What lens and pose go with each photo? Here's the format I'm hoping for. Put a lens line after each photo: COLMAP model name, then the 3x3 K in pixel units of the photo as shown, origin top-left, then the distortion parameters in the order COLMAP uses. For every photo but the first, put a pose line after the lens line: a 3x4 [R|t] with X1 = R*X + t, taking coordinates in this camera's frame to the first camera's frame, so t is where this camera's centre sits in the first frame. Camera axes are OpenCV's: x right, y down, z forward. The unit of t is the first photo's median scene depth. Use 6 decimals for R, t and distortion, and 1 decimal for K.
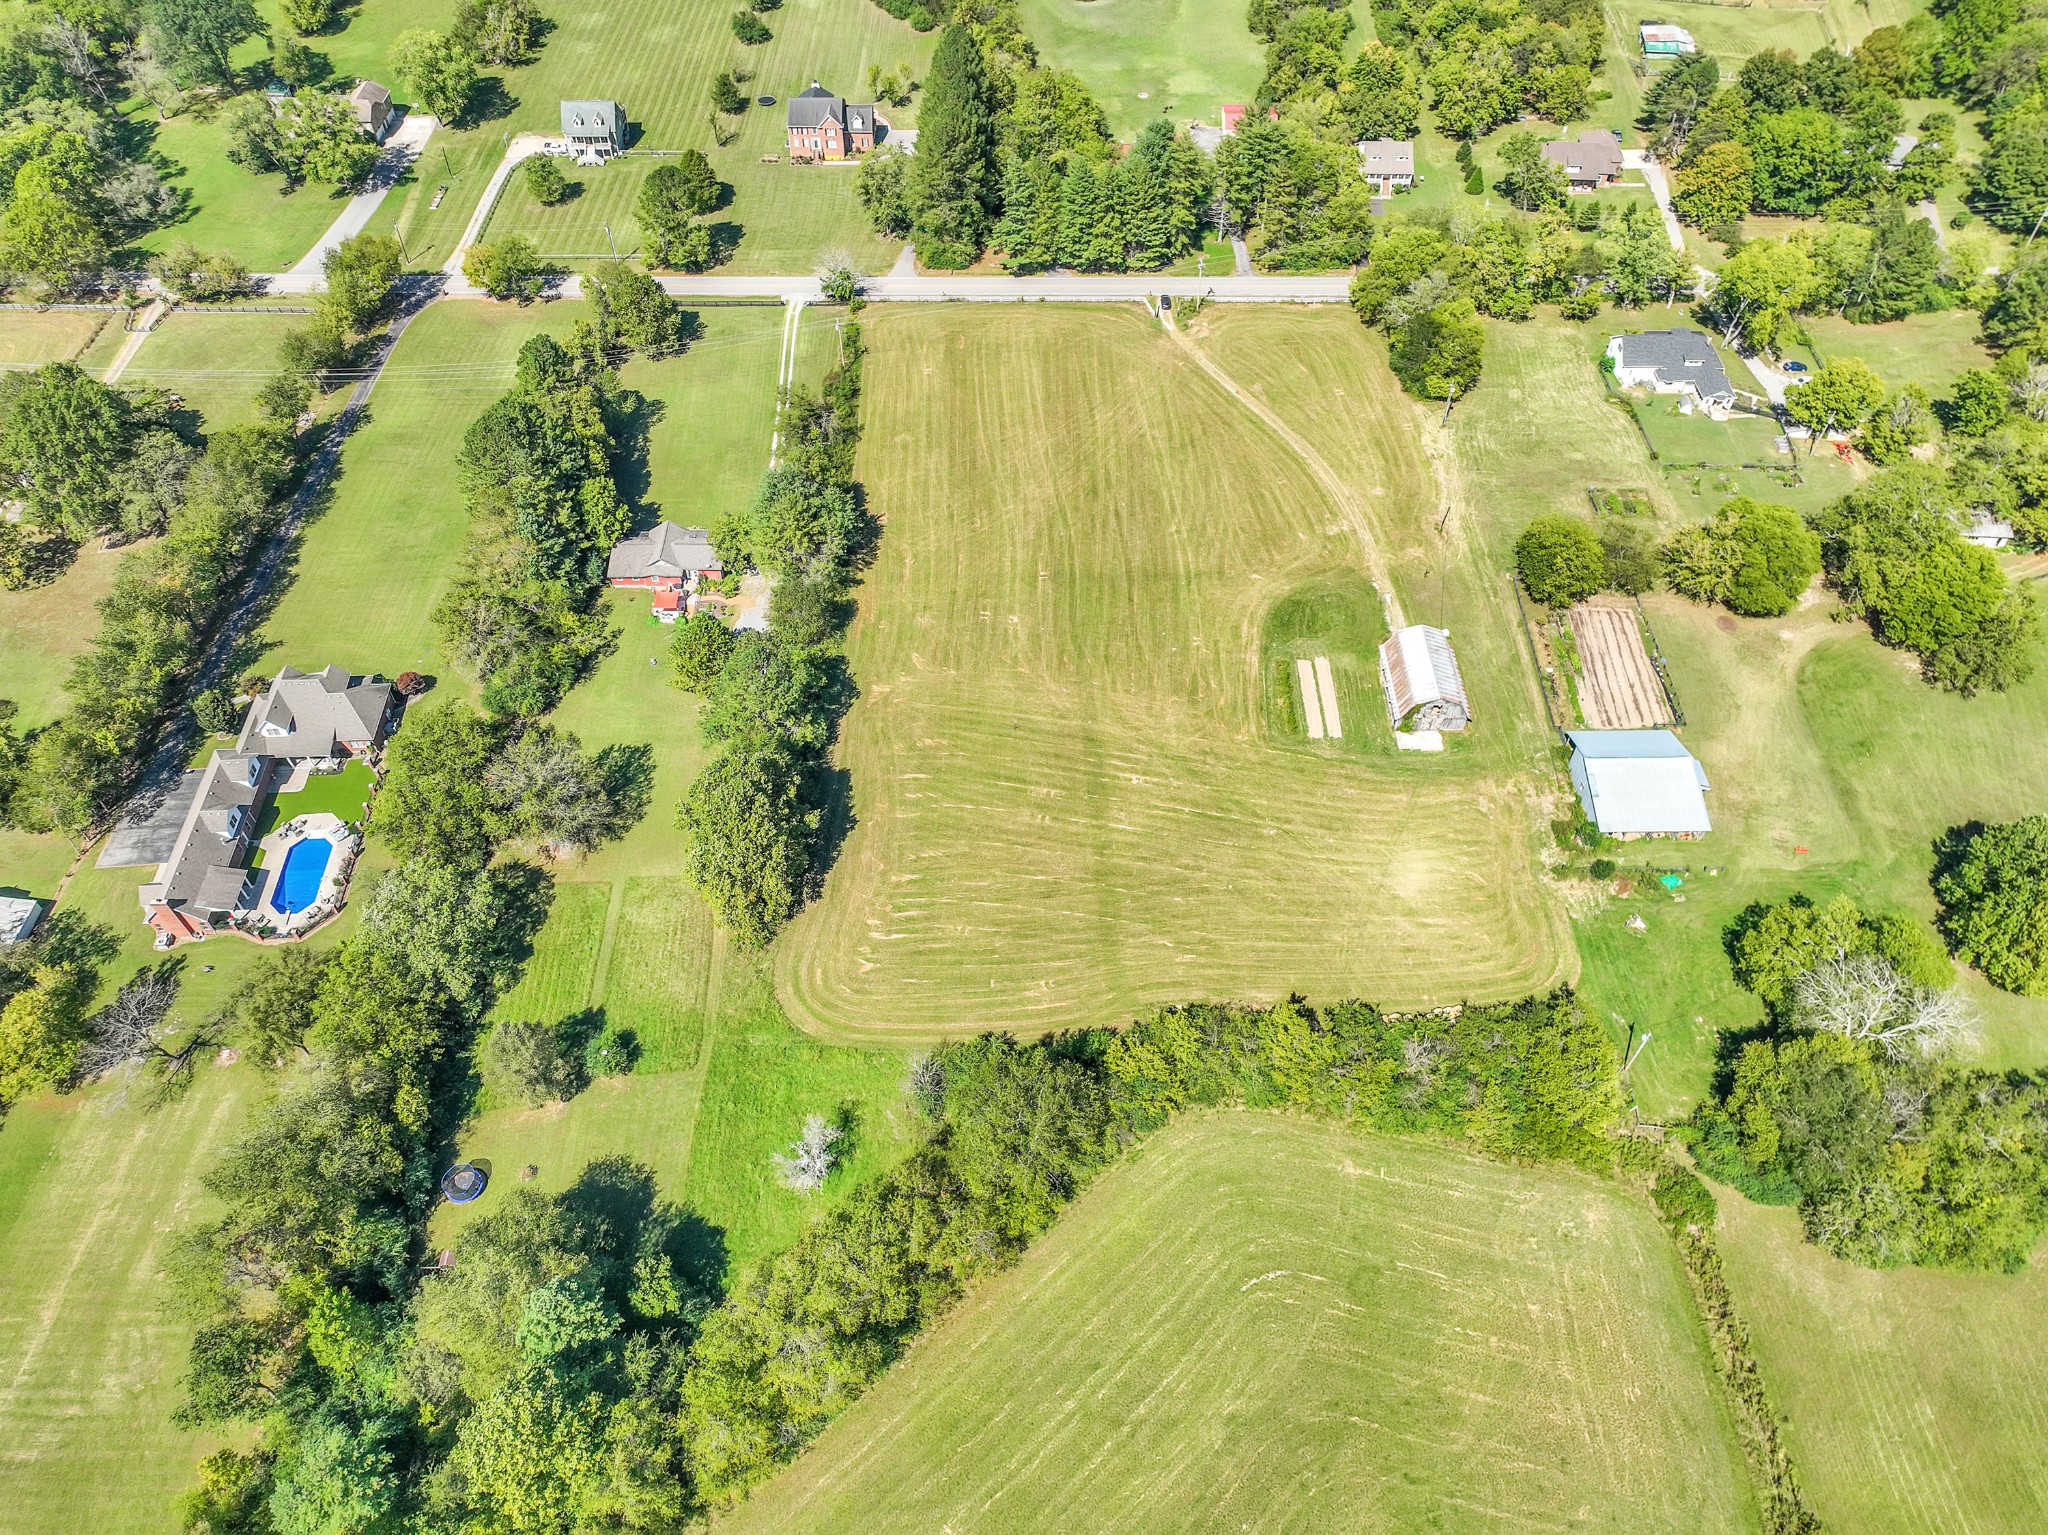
lens RADIAL K [[1396.7, 0, 1024.0], [0, 1396.7, 767.5], [0, 0, 1]] dist [0.007992, 0.005485]
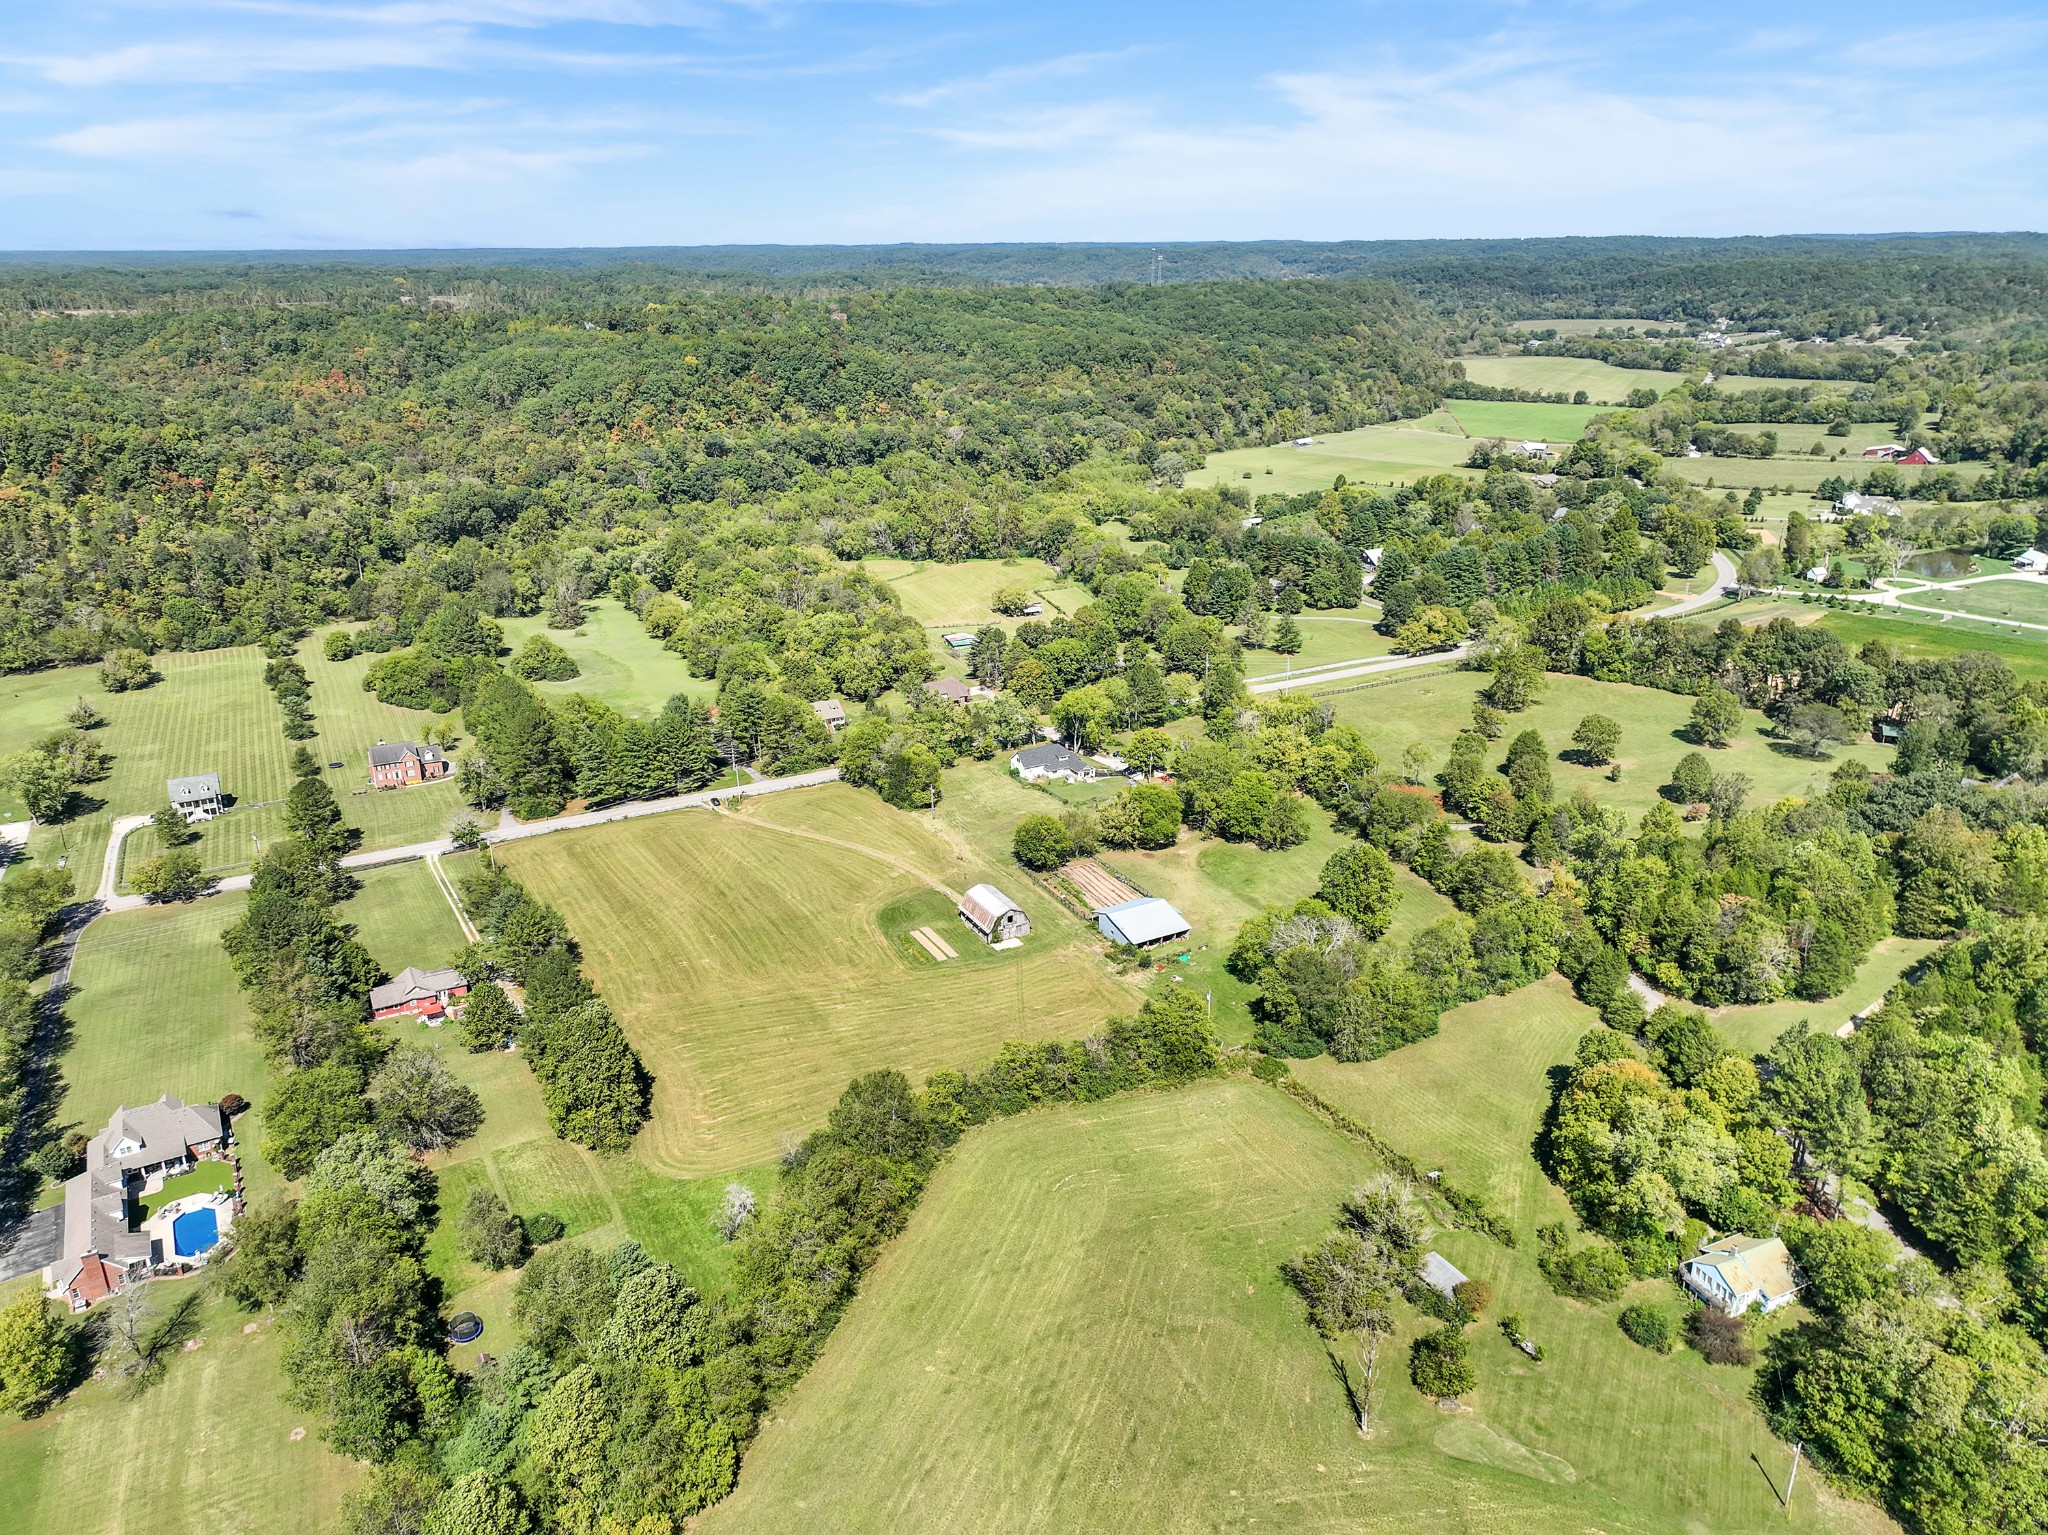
lens RADIAL K [[1396.7, 0, 1024.0], [0, 1396.7, 767.5], [0, 0, 1]] dist [0.007992, 0.005485]
pose [[0.878094, -0.176591, 0.444710, -0.243496], [0.375143, 0.830996, -0.410748, 0.326736], [-0.297018, 0.527504, 0.795939, -0.213072]]
